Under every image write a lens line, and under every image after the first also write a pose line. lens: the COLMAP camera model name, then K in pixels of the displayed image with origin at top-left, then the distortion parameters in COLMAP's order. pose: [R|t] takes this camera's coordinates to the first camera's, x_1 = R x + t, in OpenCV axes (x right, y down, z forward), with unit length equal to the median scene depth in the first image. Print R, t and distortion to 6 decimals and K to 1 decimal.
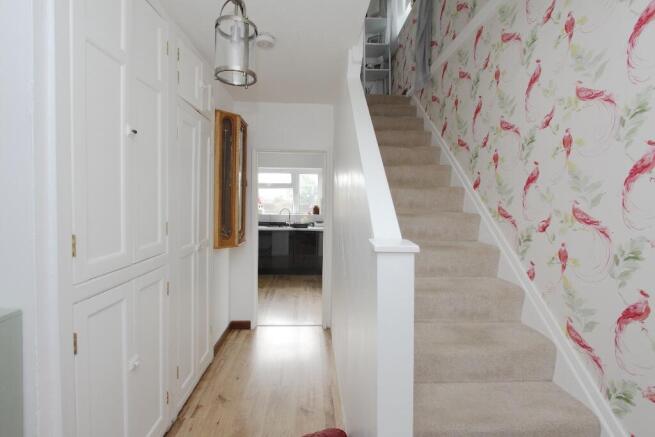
lens RADIAL K [[304.8, 0, 326.2], [0, 304.8, 213.8], [0, 0, 1]] dist [-0.001528, -0.000420]
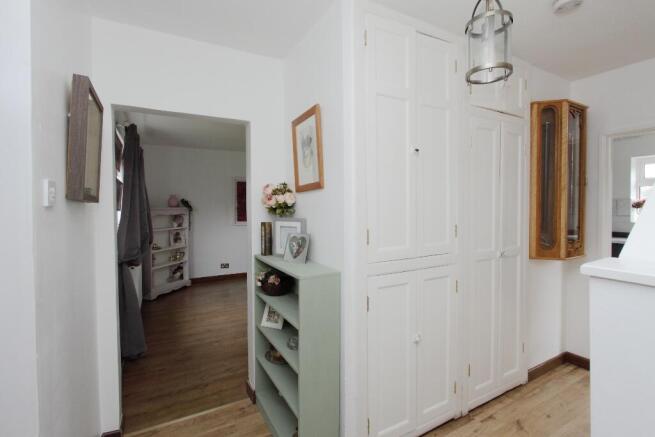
lens RADIAL K [[304.8, 0, 325.0], [0, 304.8, 215.2], [0, 0, 1]] dist [-0.001528, -0.000420]
pose [[0.444403, 0.006452, -0.895804, 0.172153], [-0.021269, 0.999768, -0.003351, 0.004191], [0.895575, 0.020542, 0.444437, 0.065851]]
